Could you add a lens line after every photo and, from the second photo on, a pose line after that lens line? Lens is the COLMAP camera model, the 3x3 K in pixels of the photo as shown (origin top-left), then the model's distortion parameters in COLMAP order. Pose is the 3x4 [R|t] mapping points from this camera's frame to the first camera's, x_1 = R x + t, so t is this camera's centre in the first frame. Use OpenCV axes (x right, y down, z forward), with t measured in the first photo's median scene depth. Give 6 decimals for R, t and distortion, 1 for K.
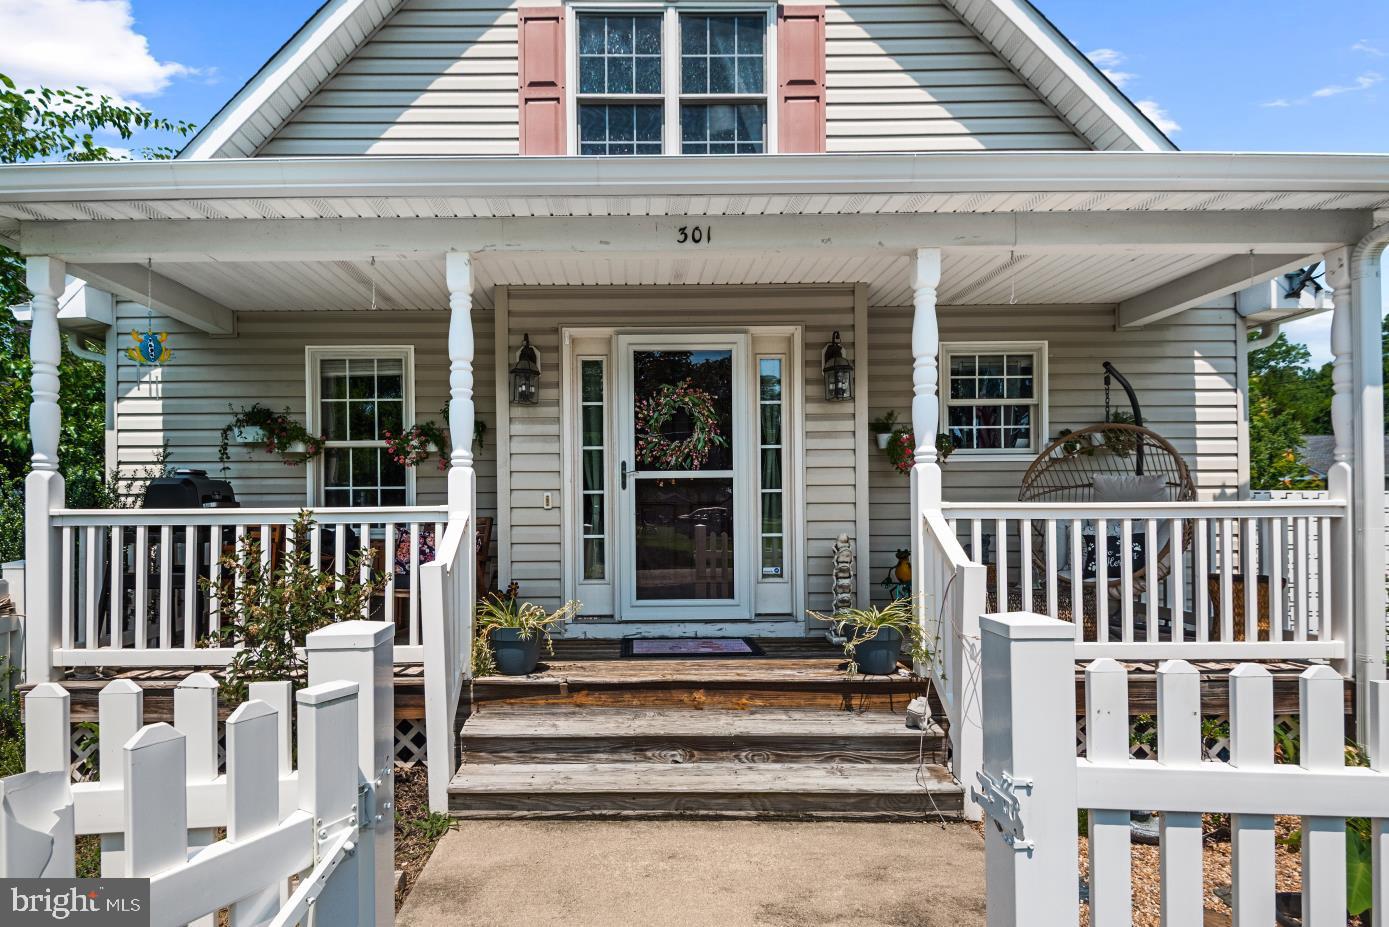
lens RADIAL K [[738.4, 0, 633.9], [0, 738.4, 500.9], [0, 0, 1]] dist [0.002177, 0.001335]
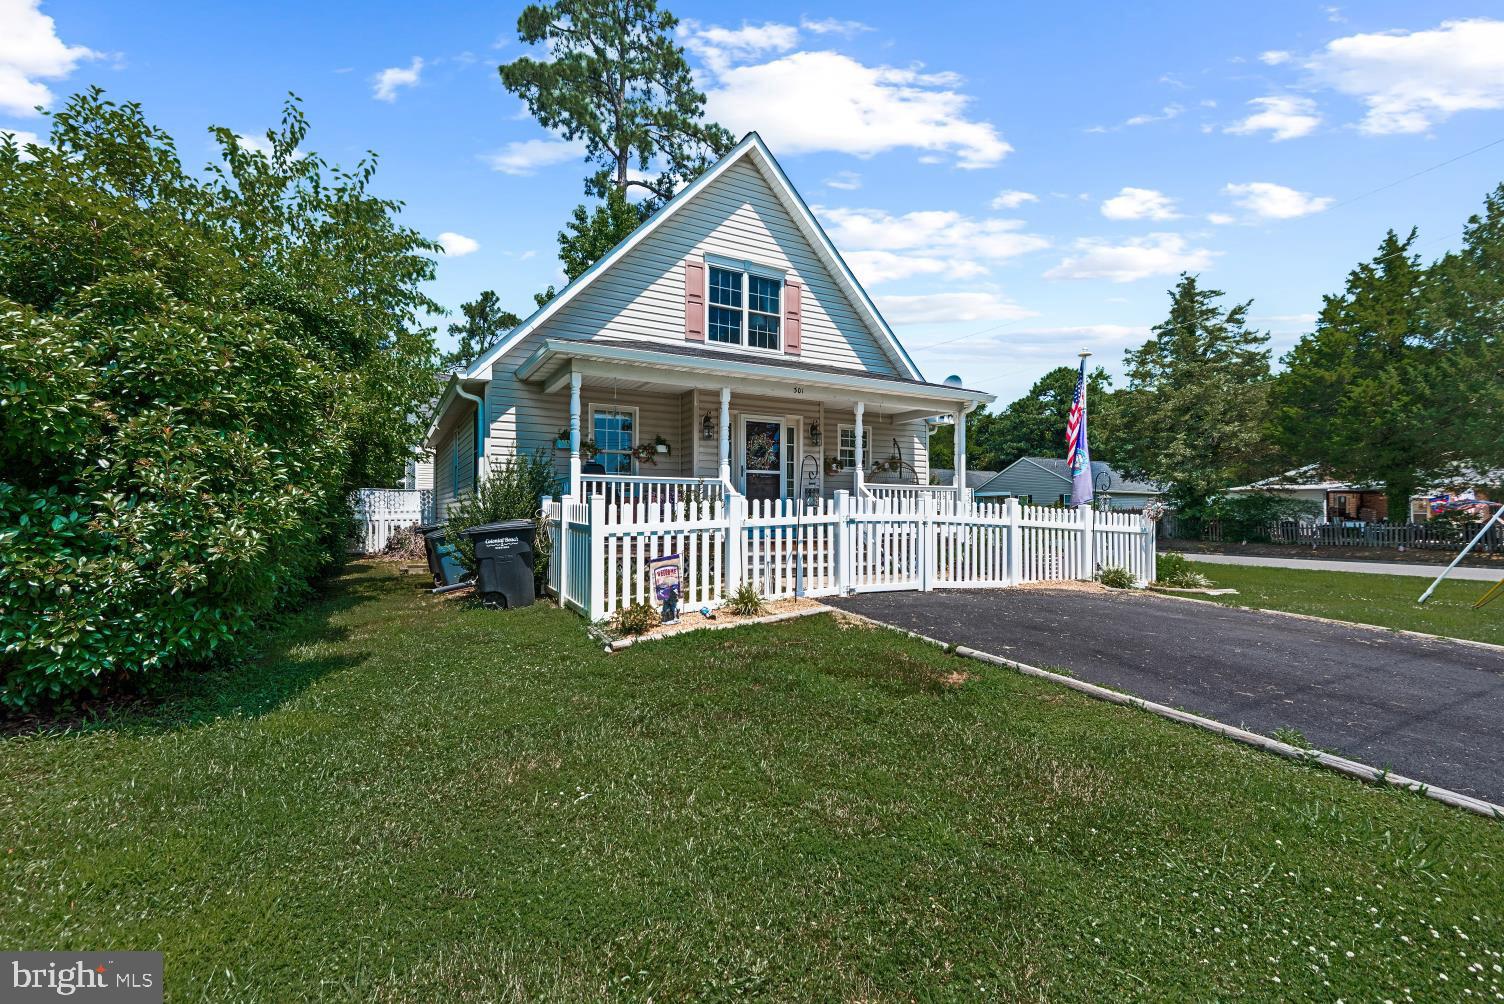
lens RADIAL K [[664.3, 0, 752.0], [0, 664.3, 502.0], [0, 0, 1]] dist [-0.002948, -0.000671]
pose [[0.876510, 0.018812, 0.481016, -0.940018], [-0.014378, 0.999813, -0.012902, 0.086159], [-0.481169, 0.004392, 0.876617, -0.857135]]
